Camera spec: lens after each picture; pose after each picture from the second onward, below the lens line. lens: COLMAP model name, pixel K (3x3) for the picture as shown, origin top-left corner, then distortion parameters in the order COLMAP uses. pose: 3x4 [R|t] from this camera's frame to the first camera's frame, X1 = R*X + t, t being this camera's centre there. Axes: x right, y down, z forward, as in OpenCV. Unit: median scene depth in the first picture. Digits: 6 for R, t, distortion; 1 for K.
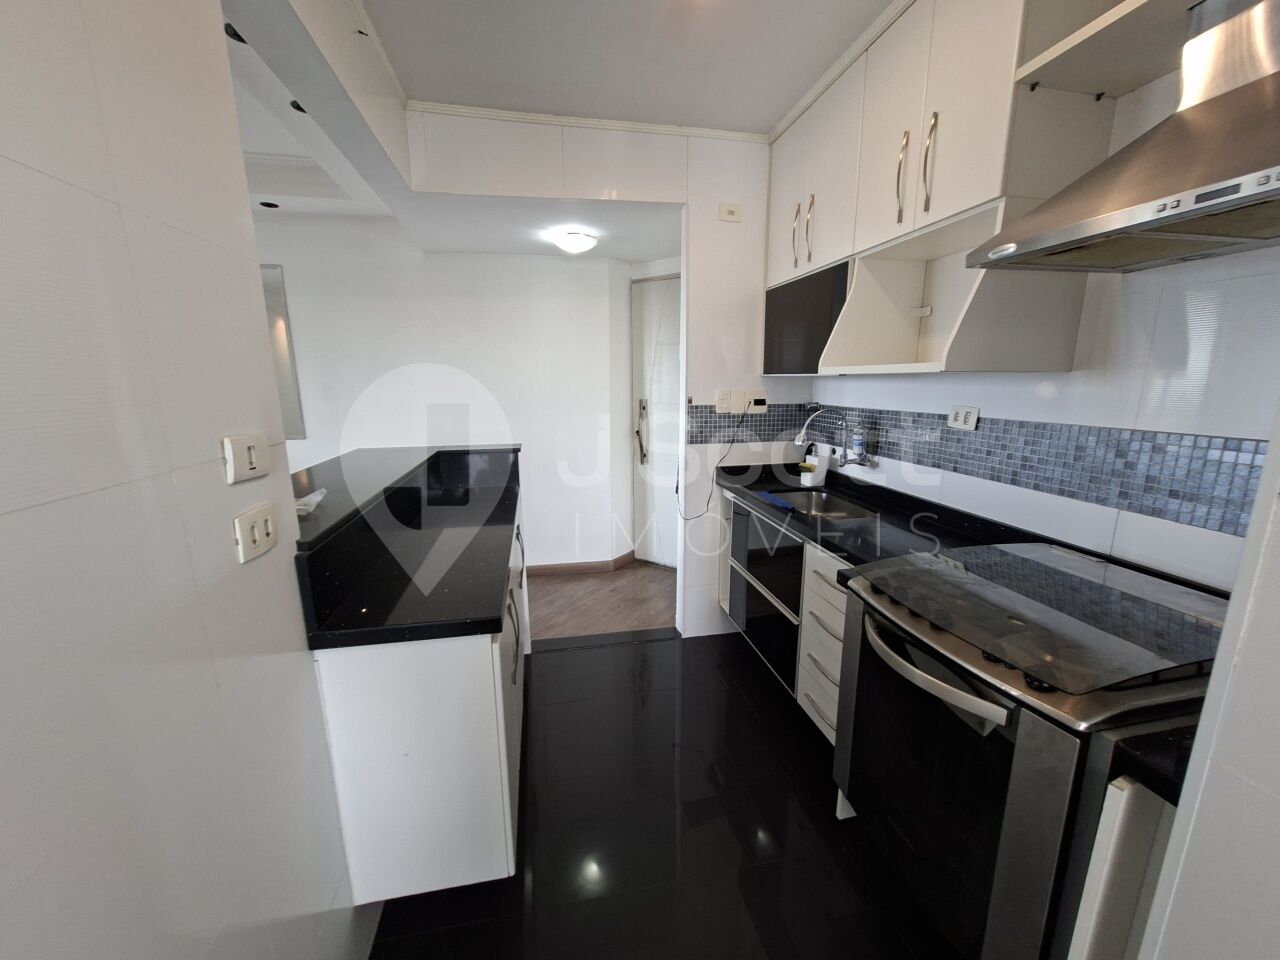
lens RADIAL K [[505.8, 0, 642.9], [0, 505.8, 487.2], [0, 0, 1]] dist [0.000171, 0.000610]
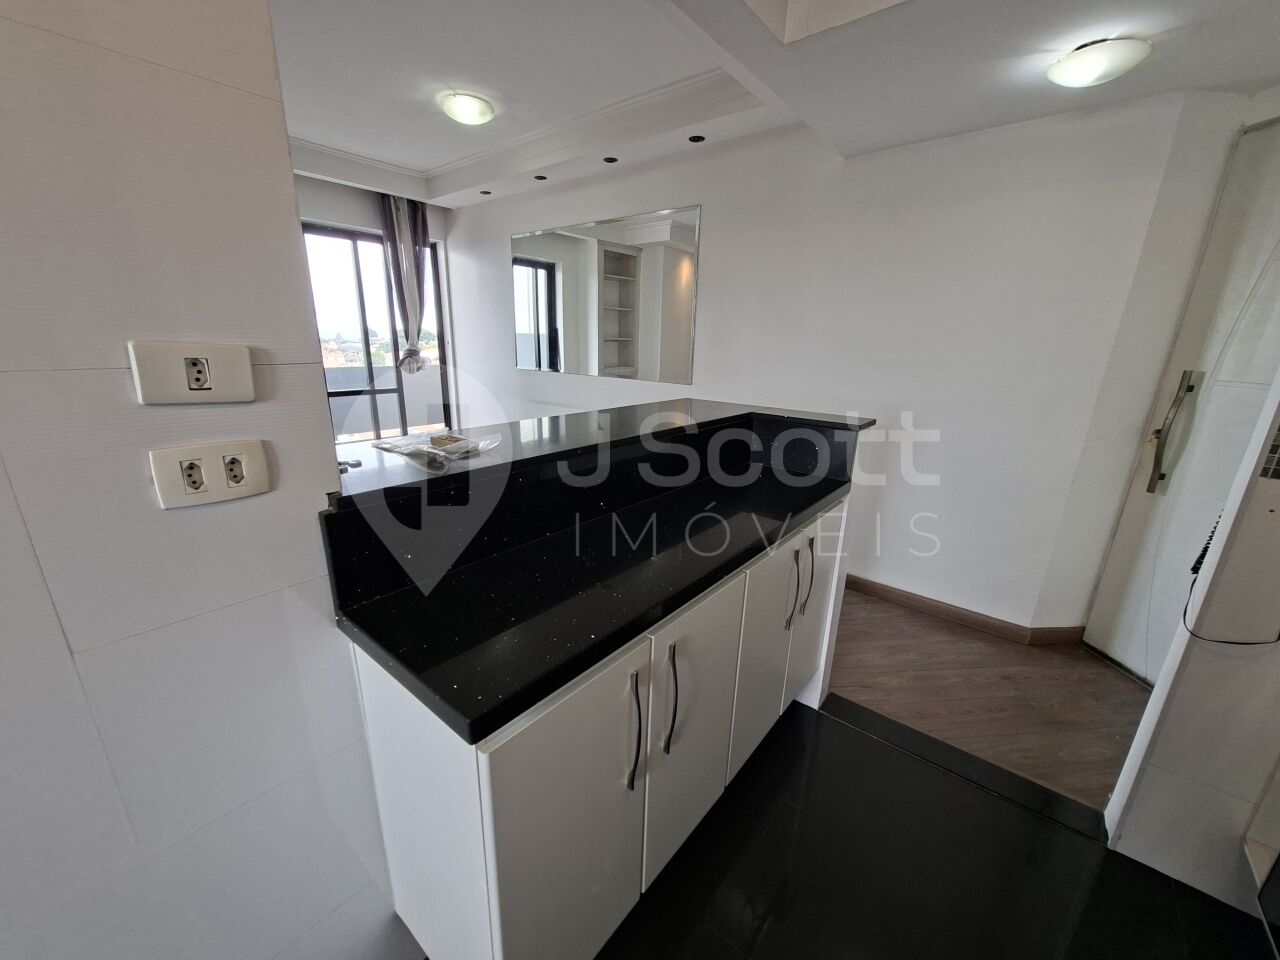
lens RADIAL K [[505.8, 0, 642.9], [0, 505.8, 487.2], [0, 0, 1]] dist [0.000171, 0.000610]
pose [[0.636875, 0.242041, -0.731988, 0.058846], [-0.189575, 0.969455, 0.155620, -0.036962], [0.747296, 0.039657, 0.663307, 0.270580]]
